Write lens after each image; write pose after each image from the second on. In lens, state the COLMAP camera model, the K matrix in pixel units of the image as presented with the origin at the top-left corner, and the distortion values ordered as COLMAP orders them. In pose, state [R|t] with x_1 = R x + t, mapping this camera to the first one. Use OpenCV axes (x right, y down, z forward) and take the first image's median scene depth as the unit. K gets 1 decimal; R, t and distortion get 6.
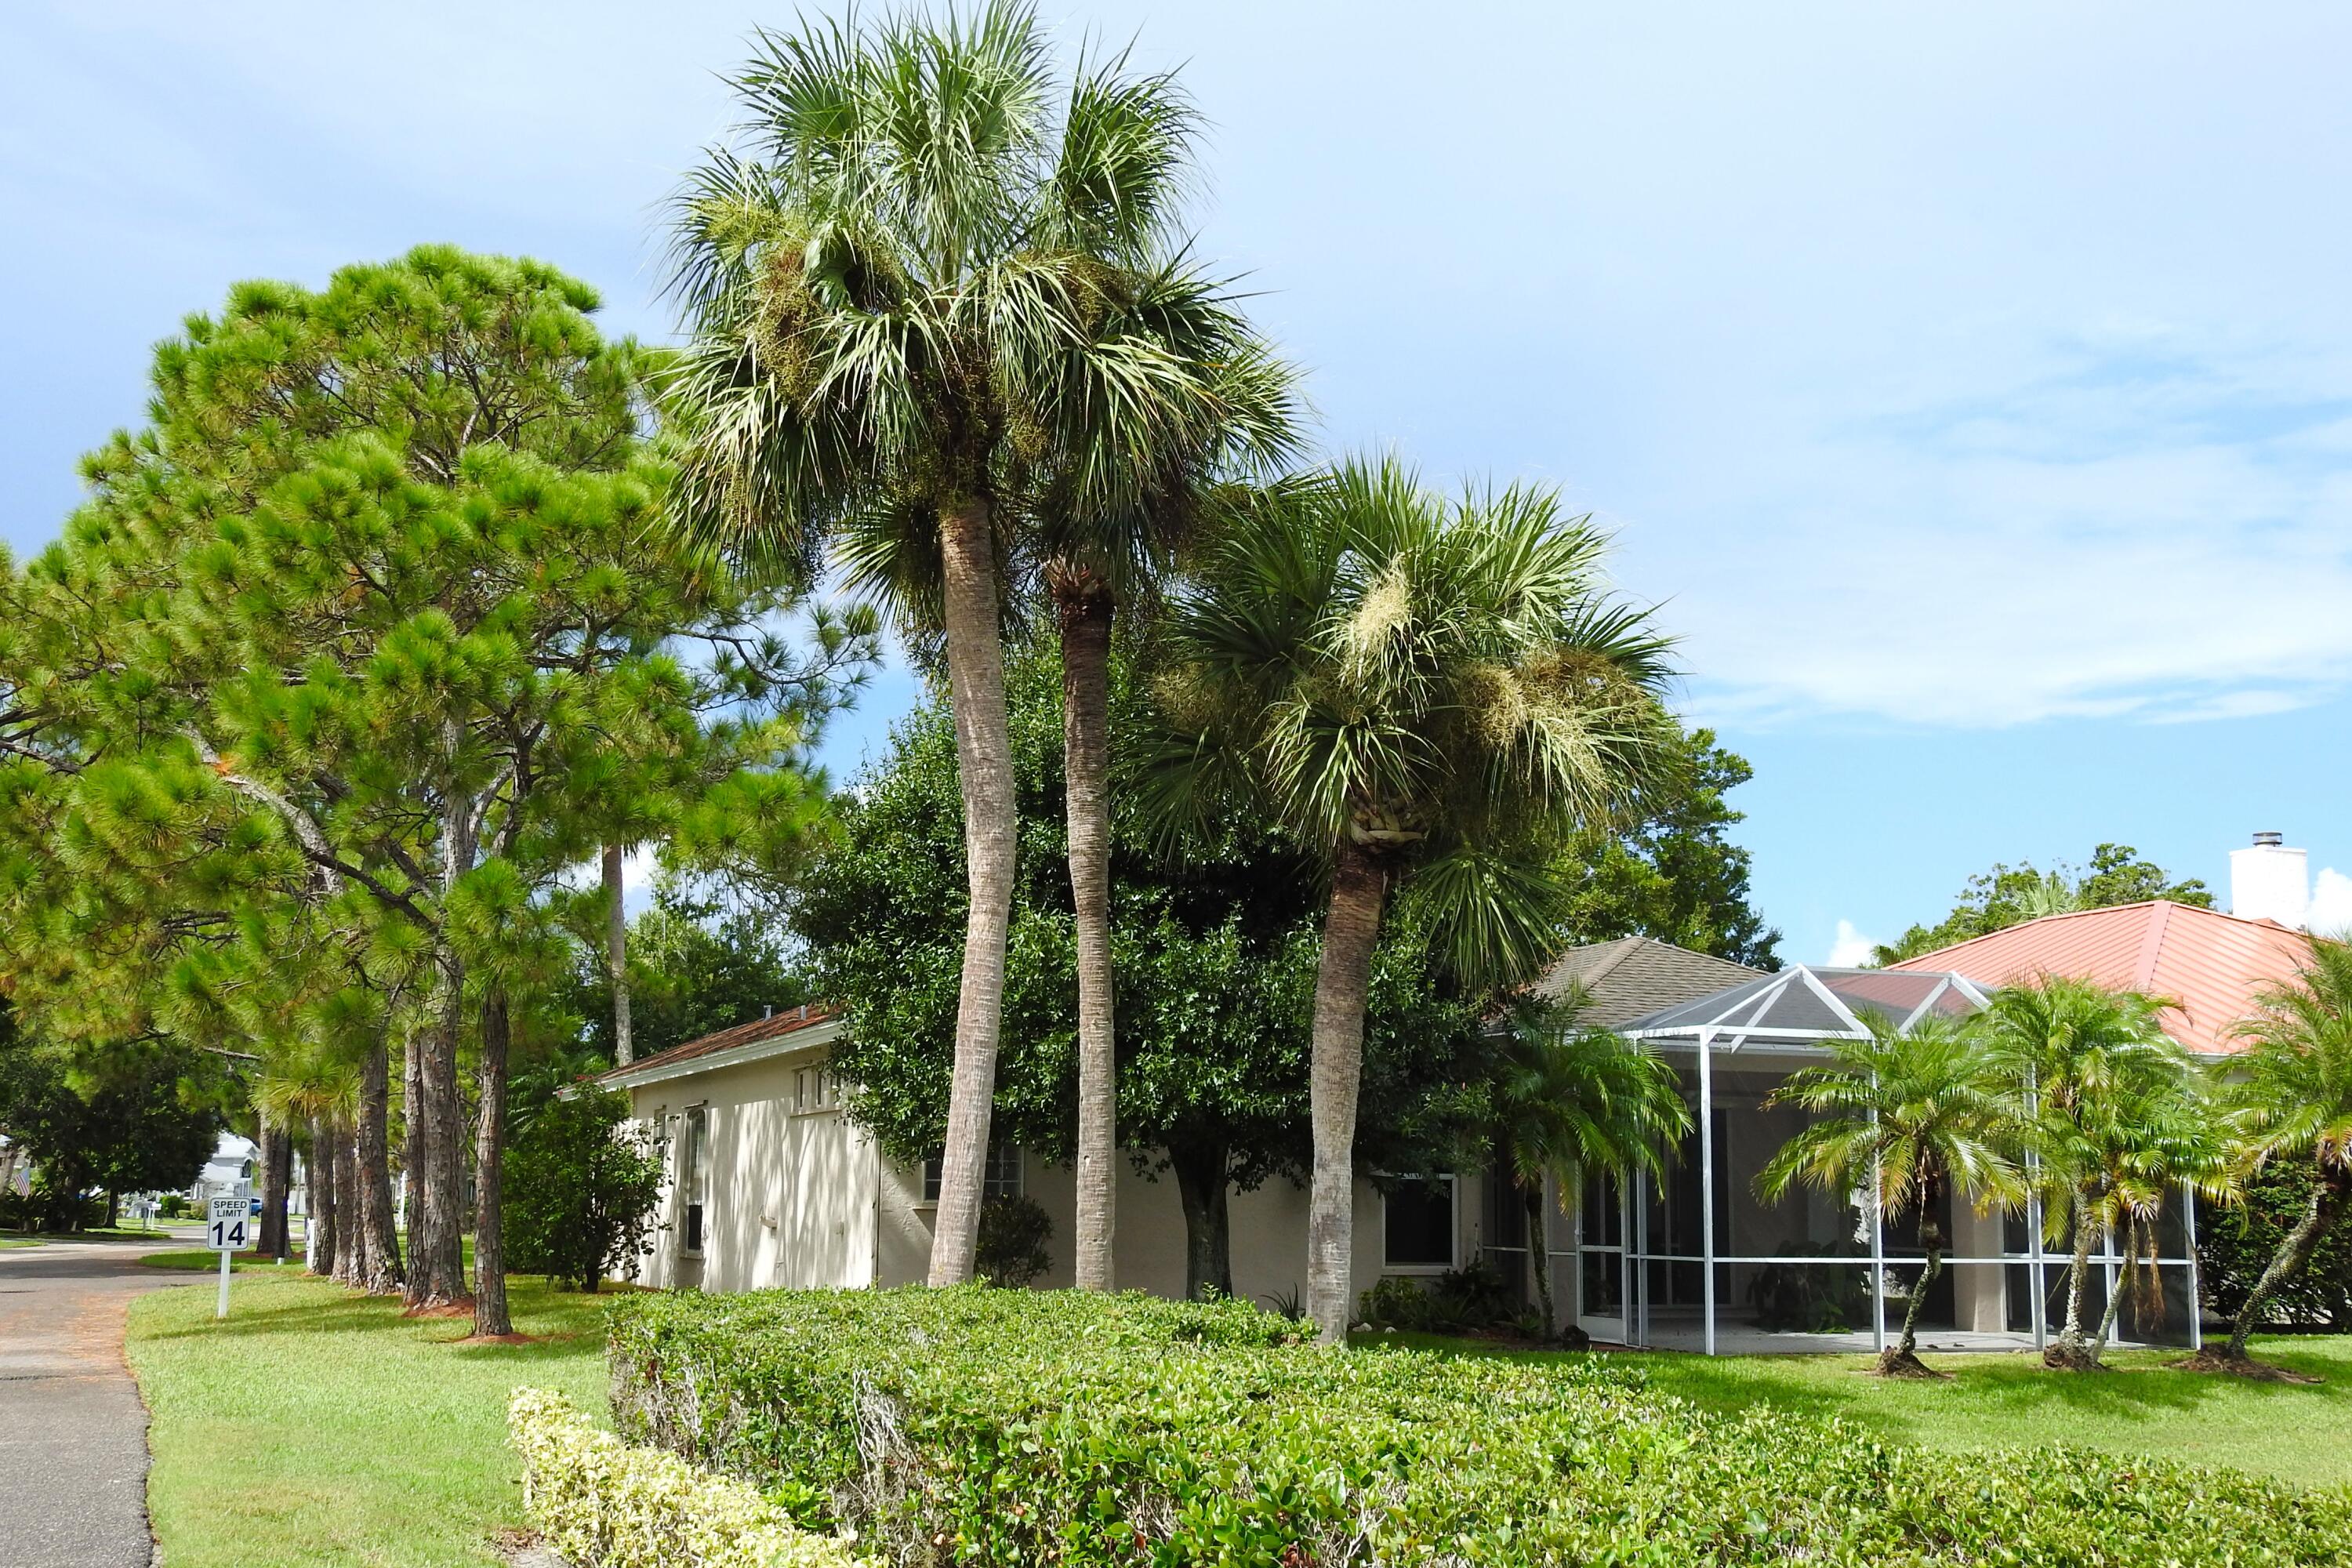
lens RADIAL K [[2802.0, 0, 1175.1], [0, 2802.0, 792.3], [0, 0, 1]] dist [0.071685, 0.000000]
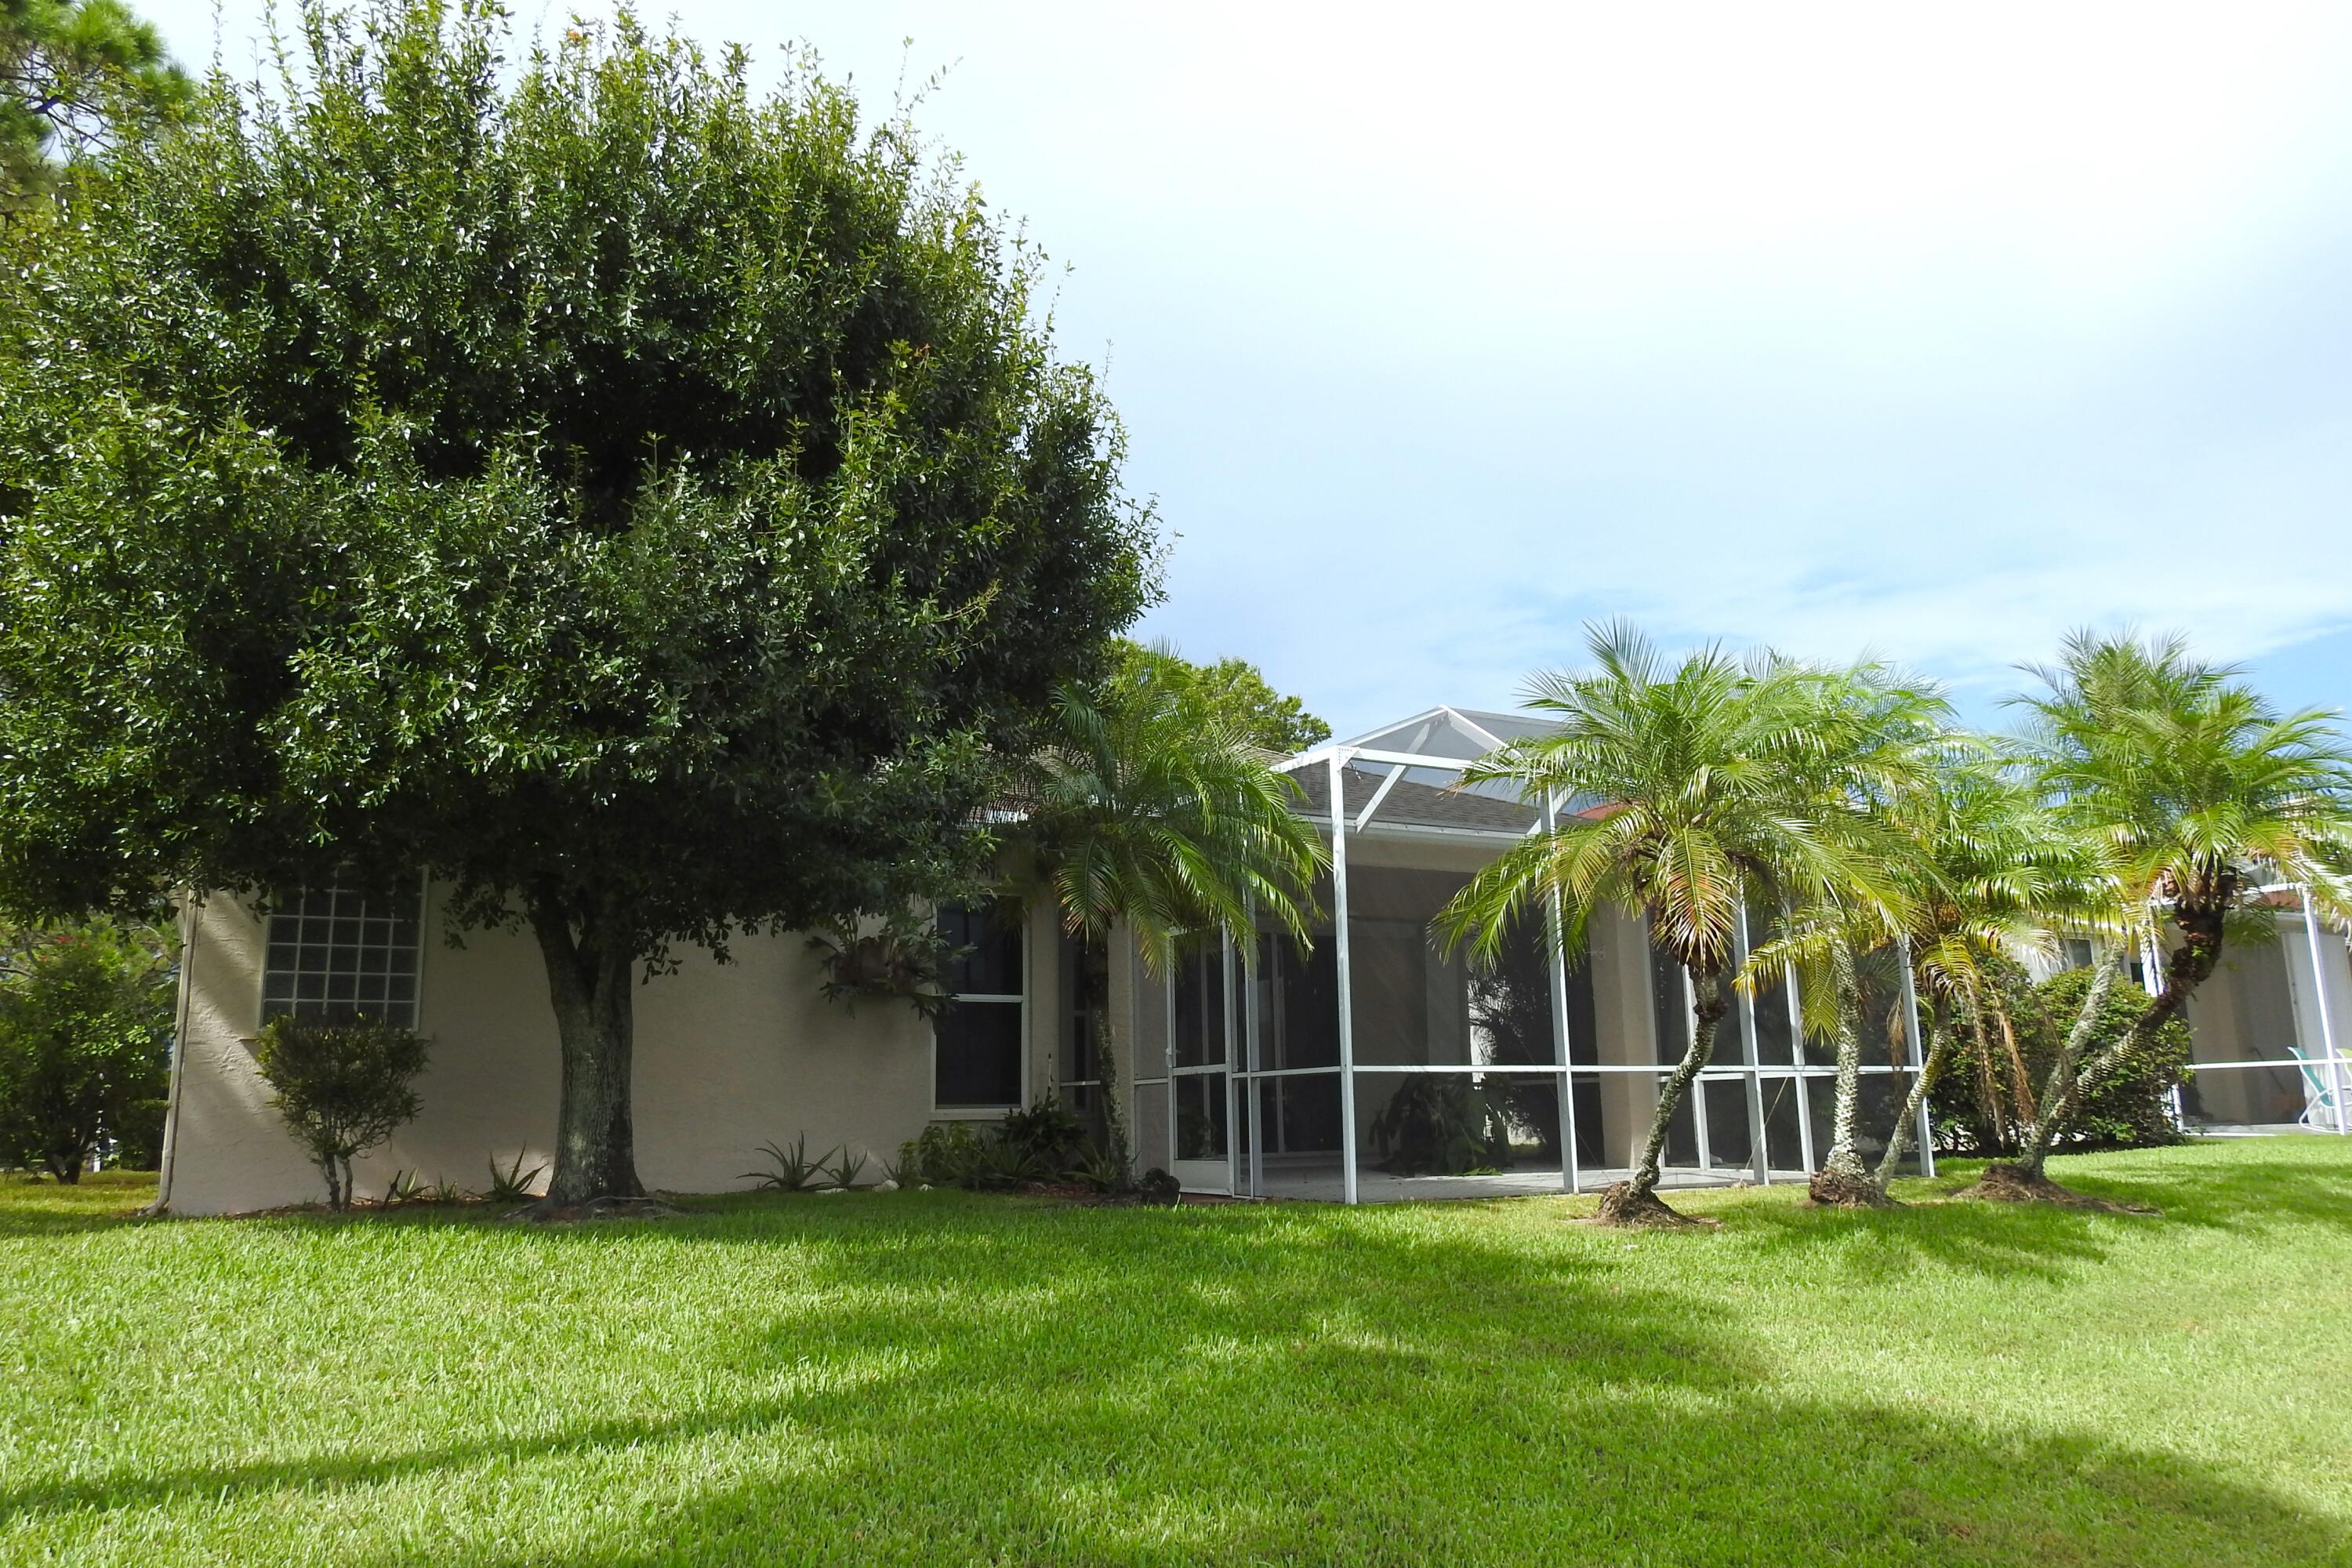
lens RADIAL K [[1686.2, 0, 1168.7], [0, 1686.2, 776.2], [0, 0, 1]] dist [0.001551, -0.000213]
pose [[0.992615, -0.002078, 0.121291, 0.090587], [0.009386, 0.998172, -0.059705, 0.113315], [-0.120945, 0.060402, 0.990820, 0.560994]]
